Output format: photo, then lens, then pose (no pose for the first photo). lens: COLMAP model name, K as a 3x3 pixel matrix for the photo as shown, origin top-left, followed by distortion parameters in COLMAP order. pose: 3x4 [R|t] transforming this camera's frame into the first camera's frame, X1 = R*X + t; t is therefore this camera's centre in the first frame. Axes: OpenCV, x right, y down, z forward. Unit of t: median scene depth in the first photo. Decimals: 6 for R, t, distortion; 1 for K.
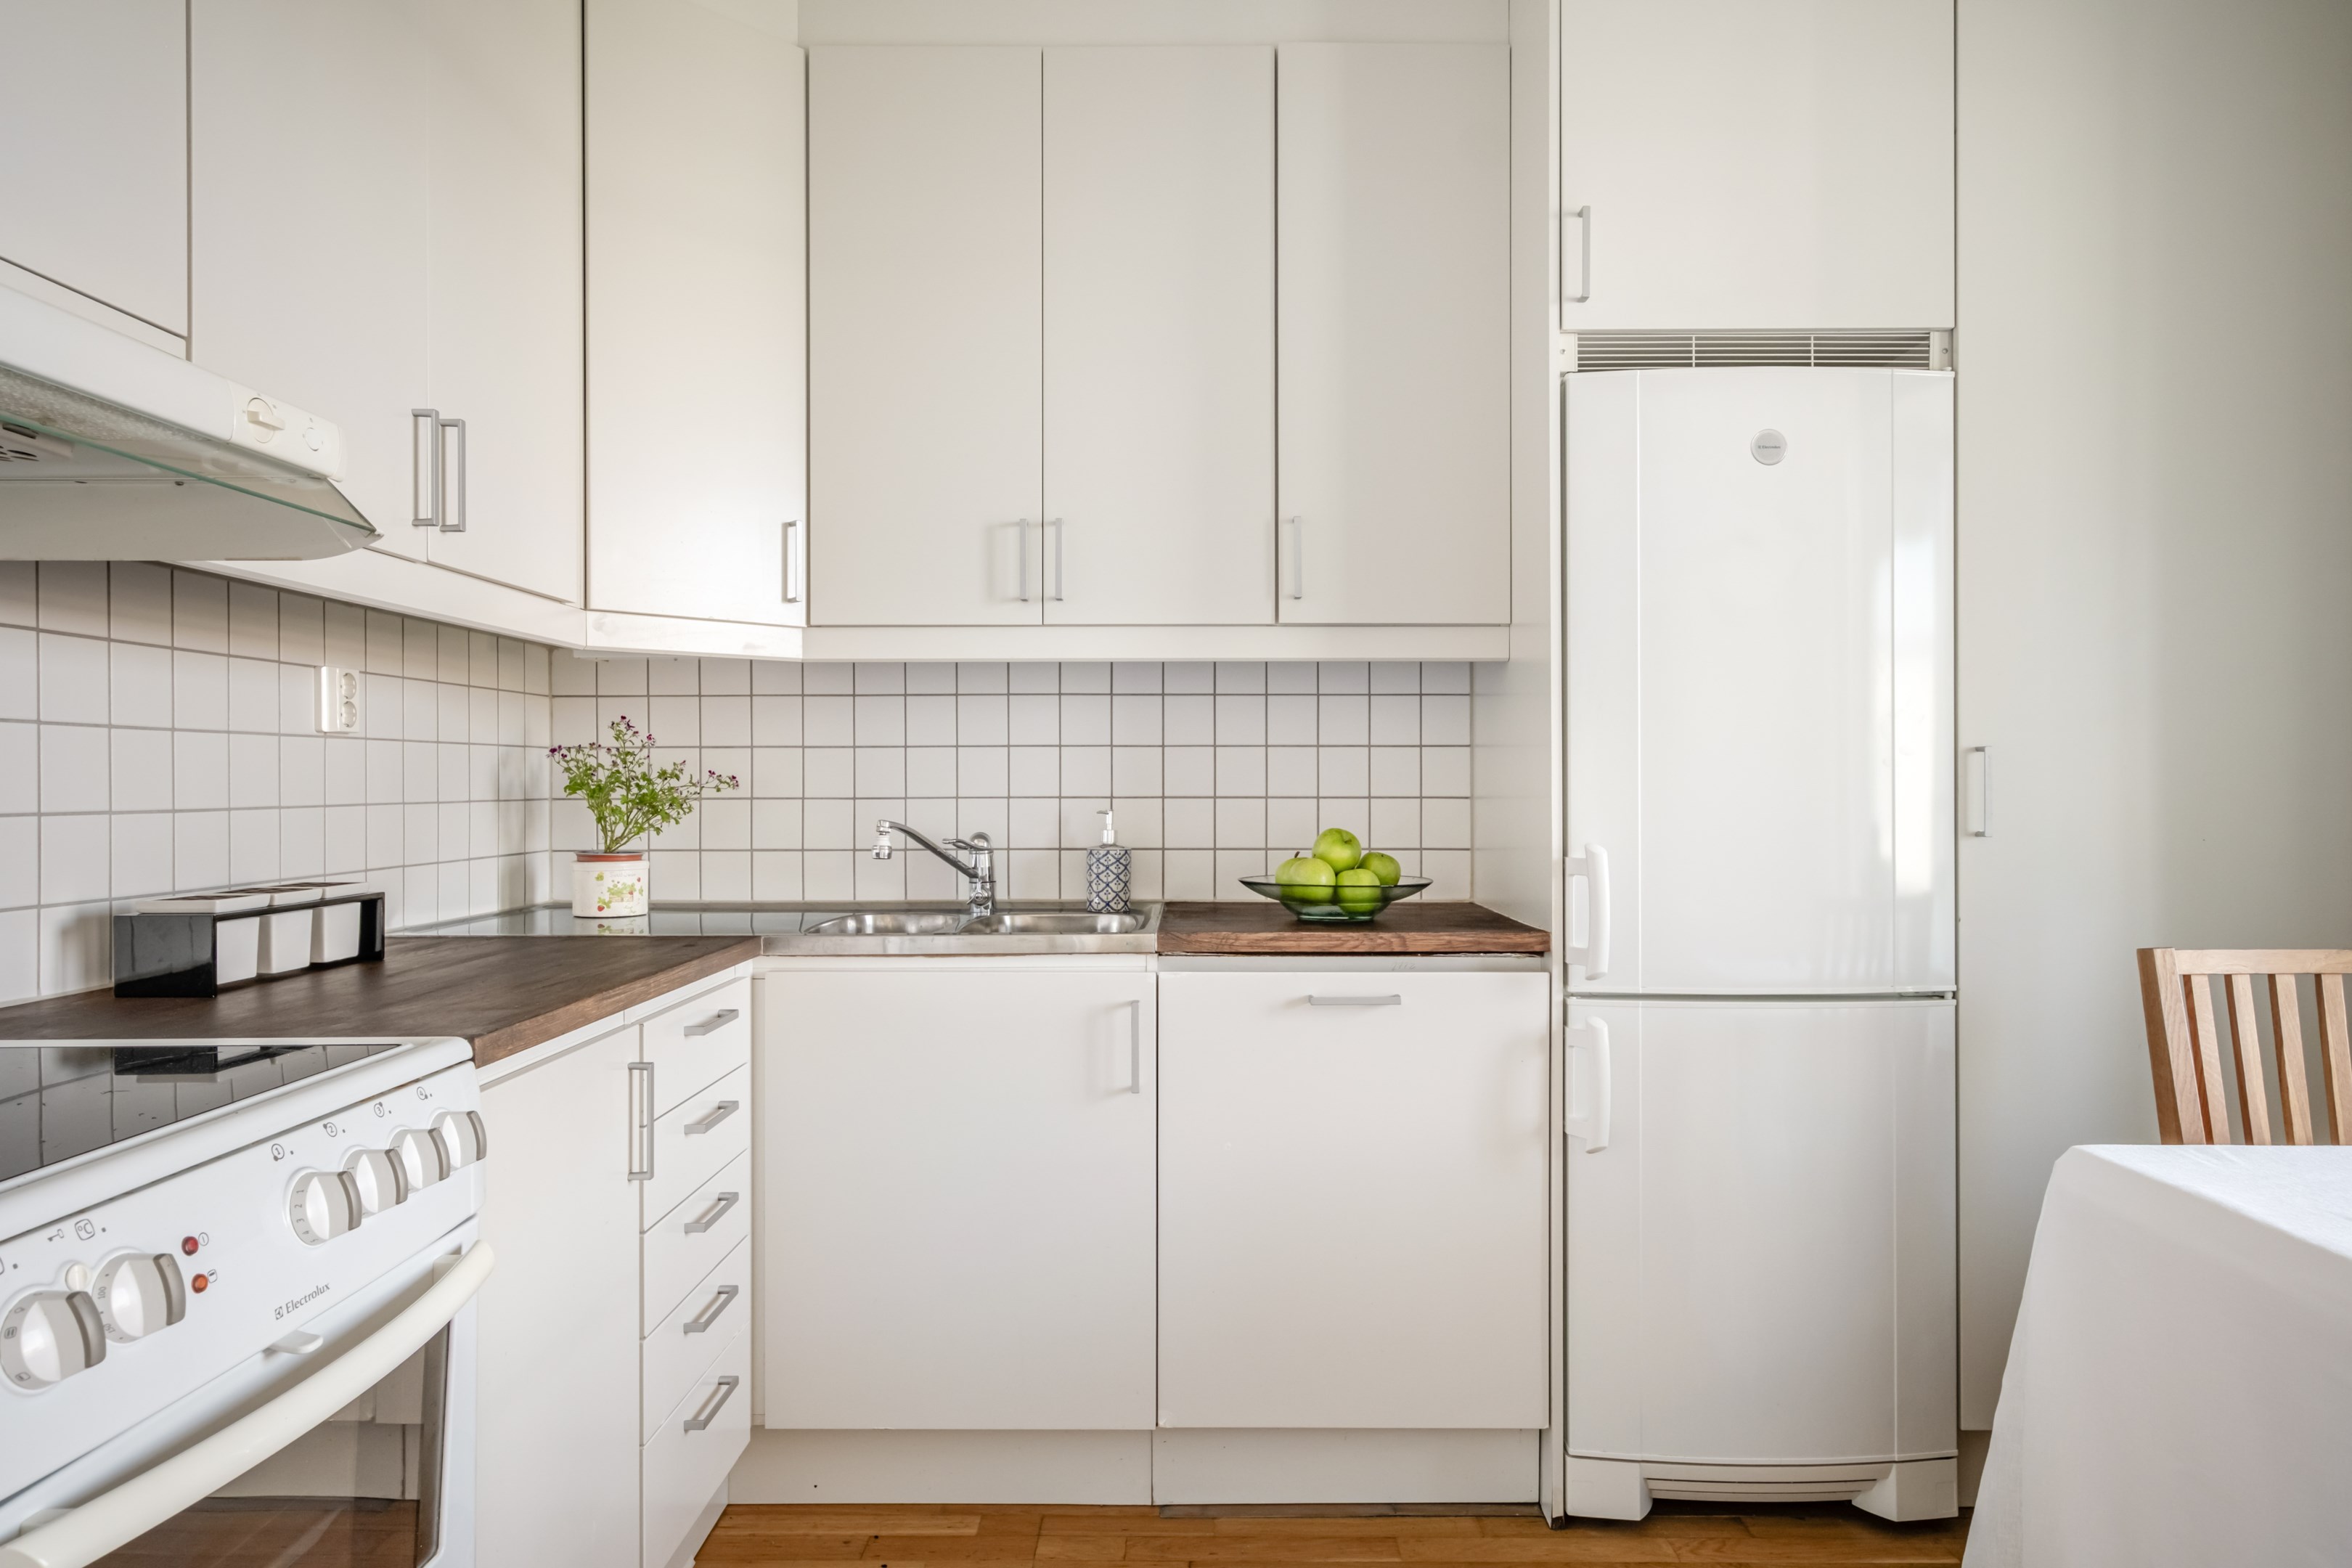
lens RADIAL K [[1359.9, 0, 1176.0], [0, 1359.9, 784.0], [0, 0, 1]] dist [-0.002575, 0.000697]
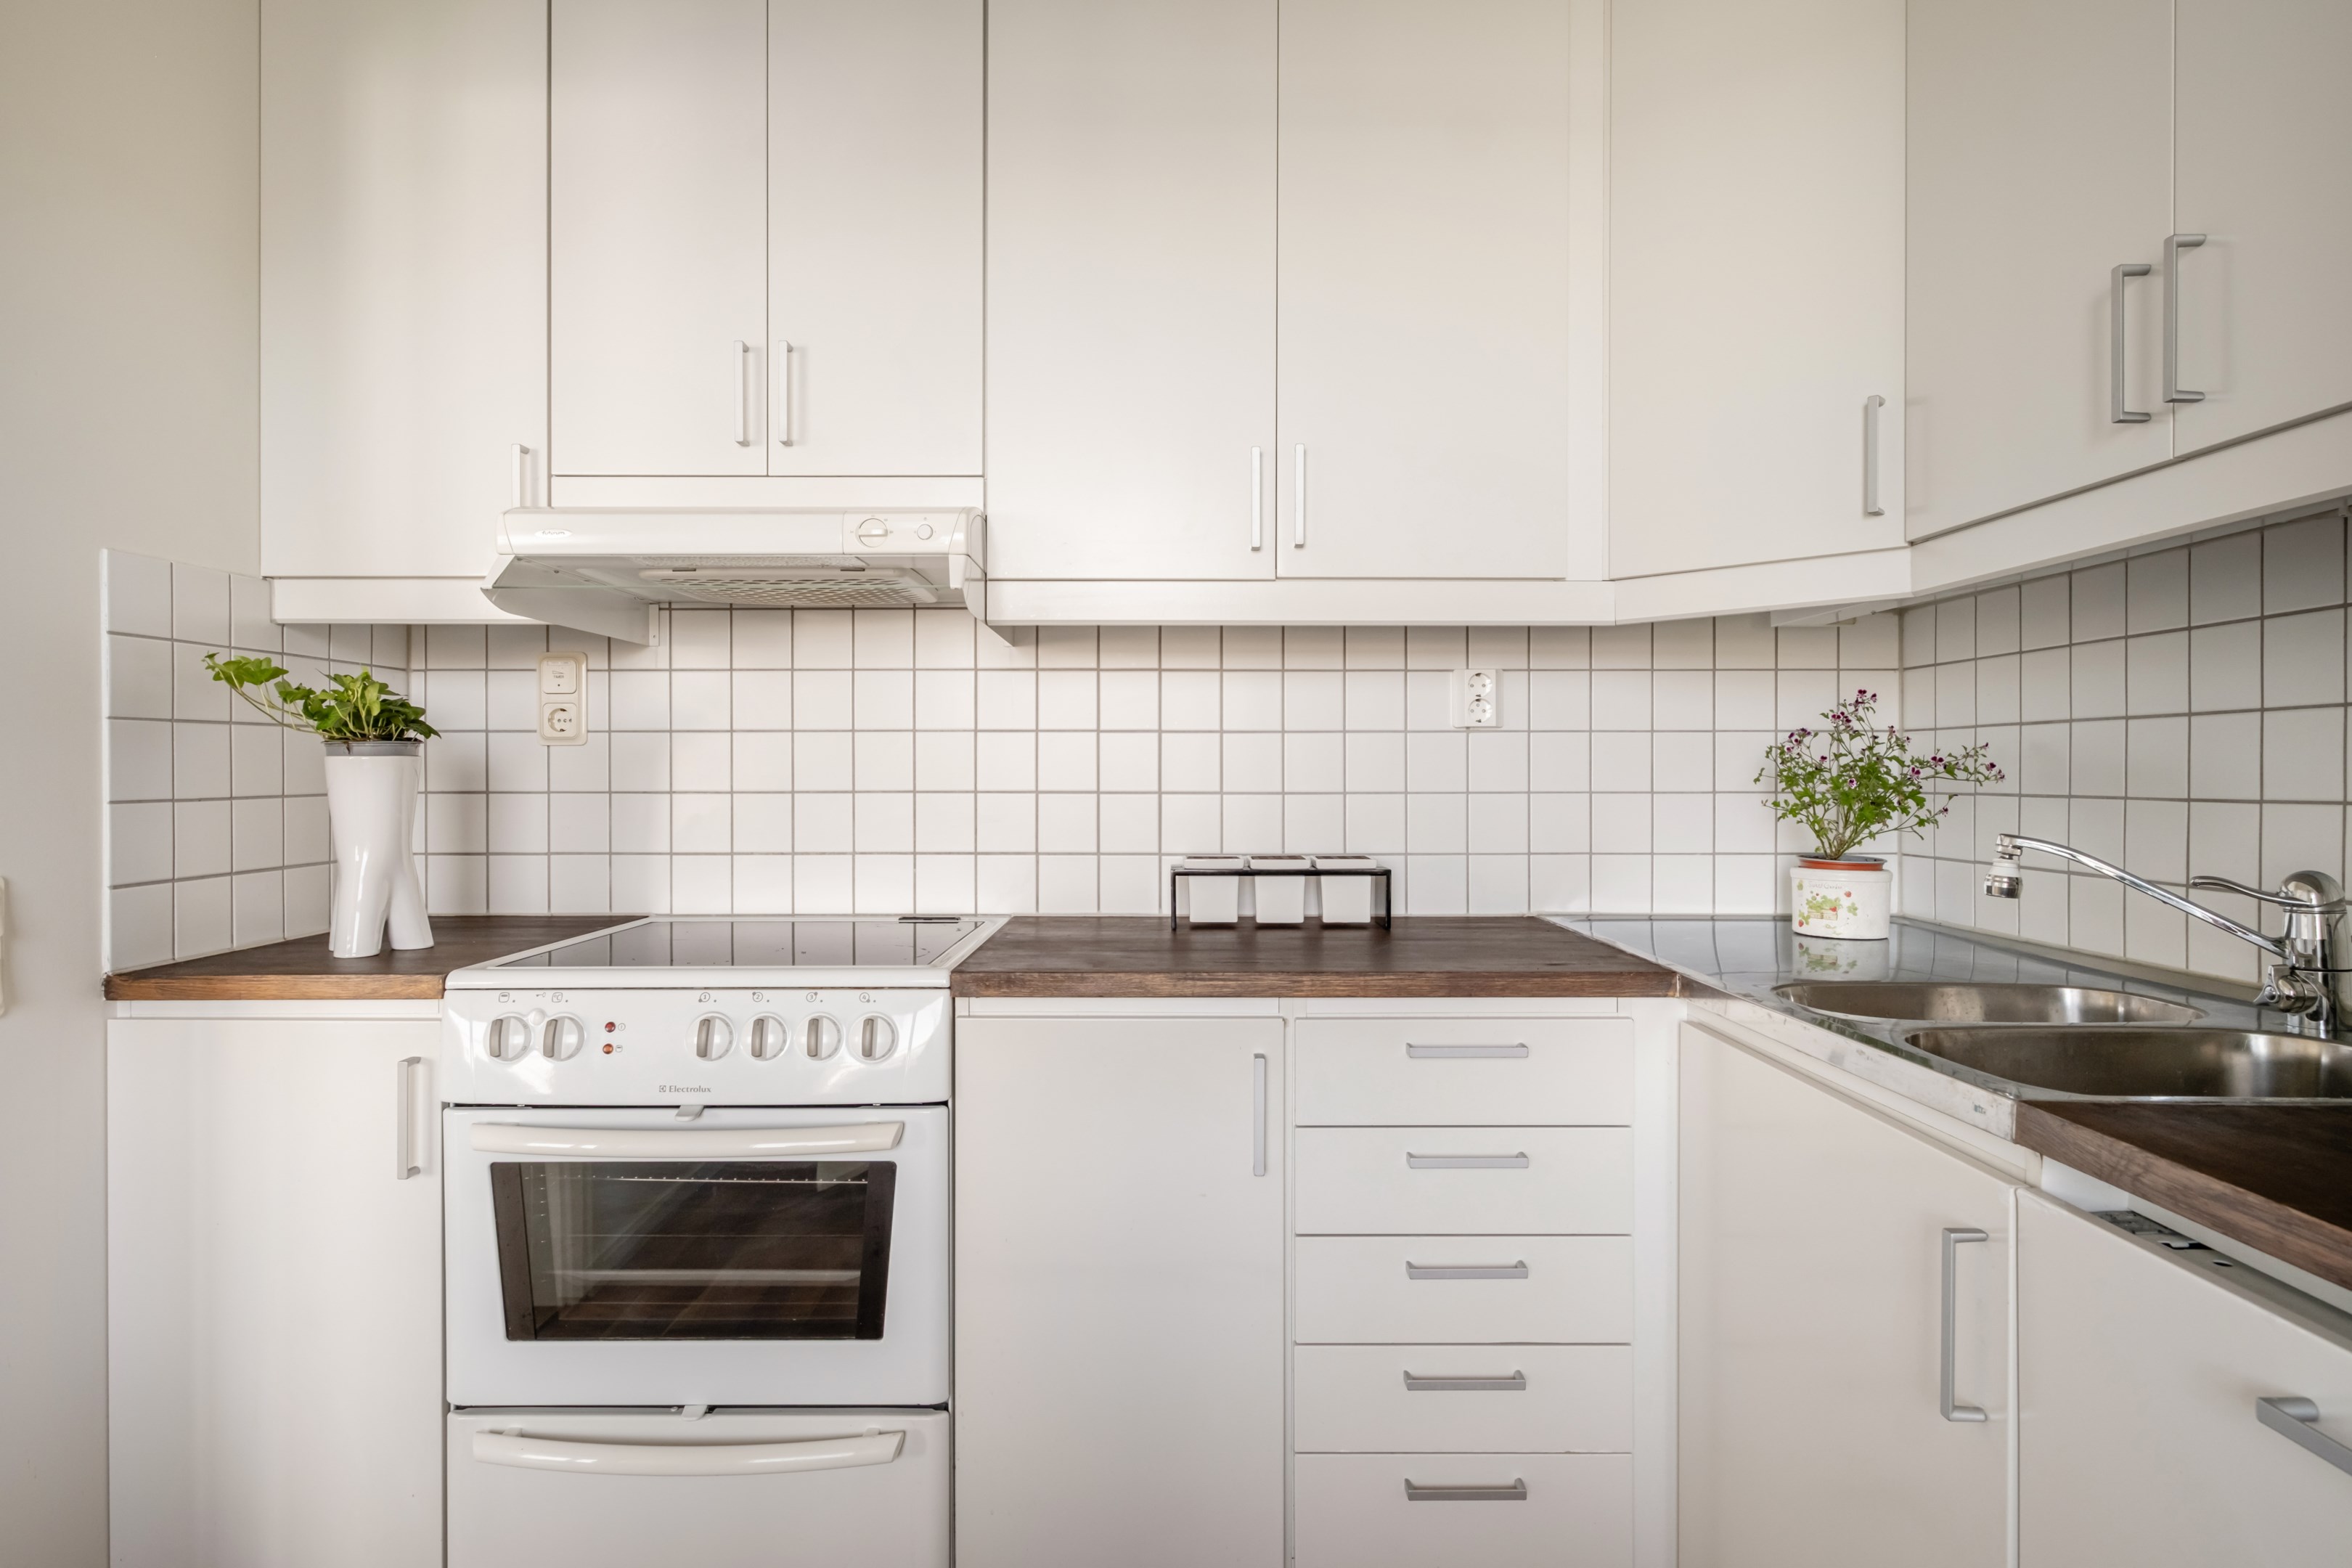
lens RADIAL K [[1263.2, 0, 1176.0], [0, 1263.2, 784.0], [0, 0, 1]] dist [0.000606, 0.000451]
pose [[0.025706, 0.010665, -0.999613, 0.381278], [-0.000974, 0.999943, 0.010643, -0.002155], [0.999669, 0.000700, 0.025714, 0.663608]]
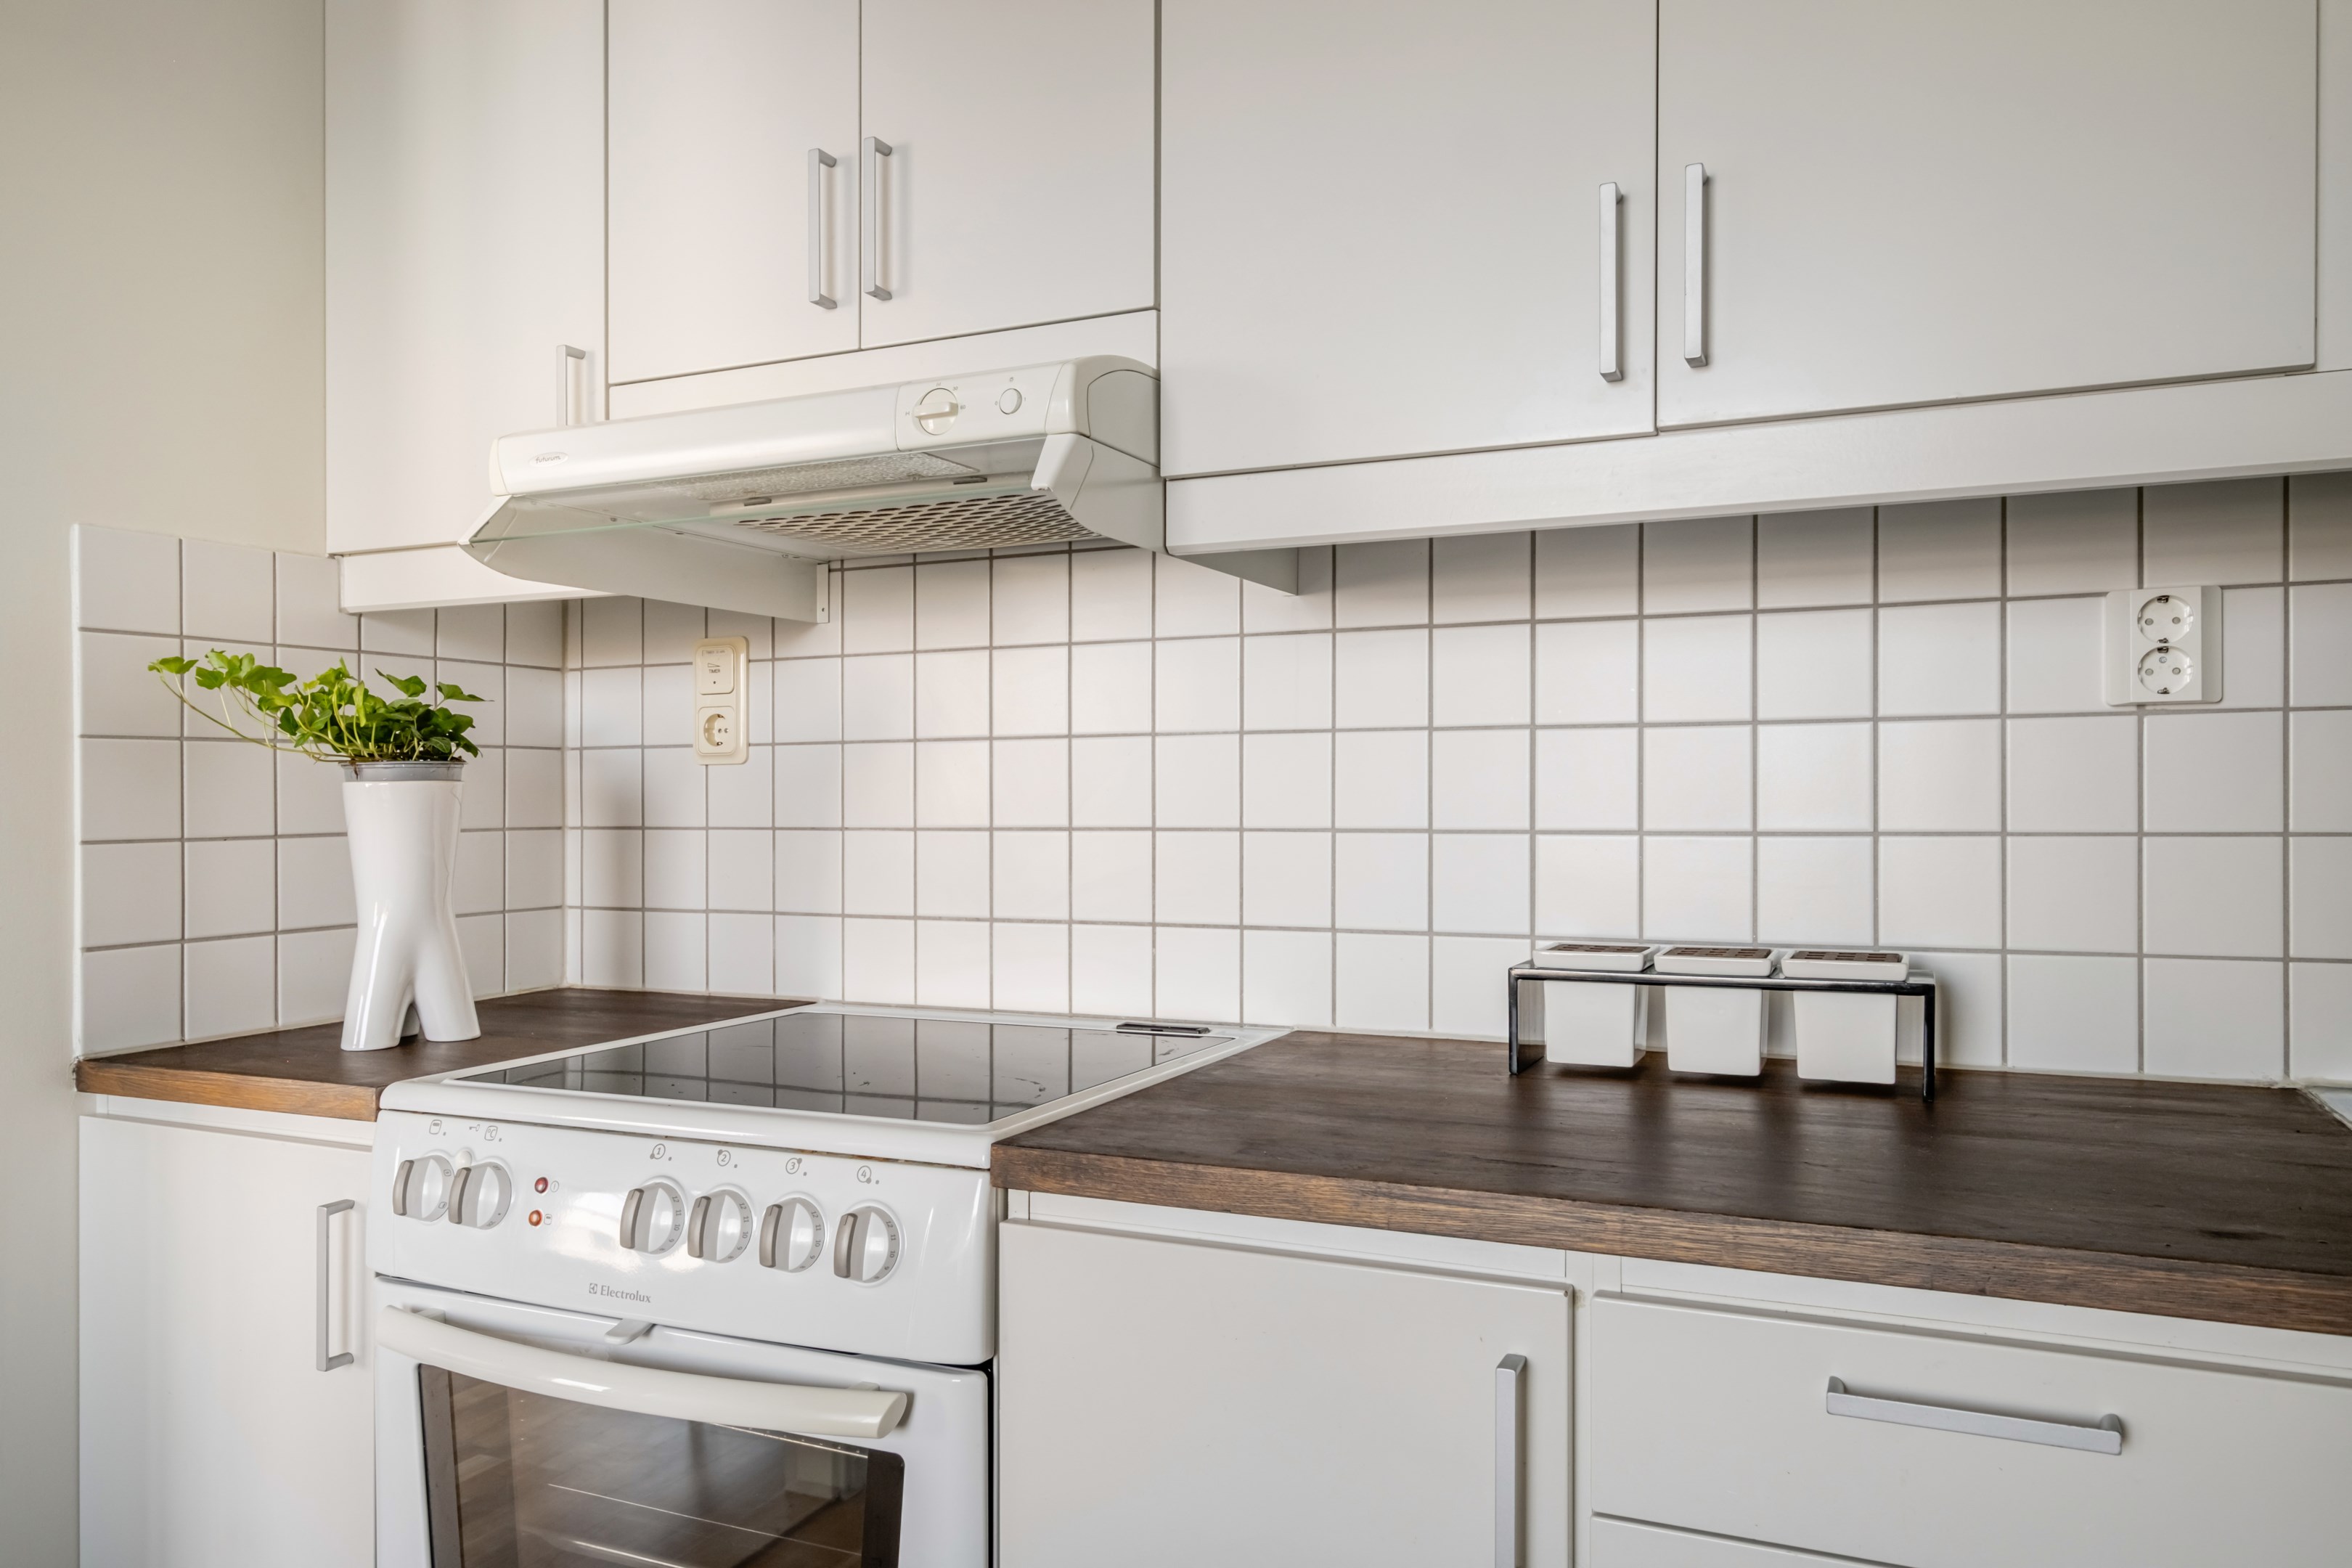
lens RADIAL K [[1627.5, 0, 1187.7], [0, 1627.5, 809.3], [0, 0, 1]] dist [-0.014738, 0.037119]
pose [[-0.385576, 0.010246, -0.922619, 0.149488], [0.005127, 0.999947, 0.008962, -0.002547], [0.922662, -0.001275, -0.385608, 0.810767]]
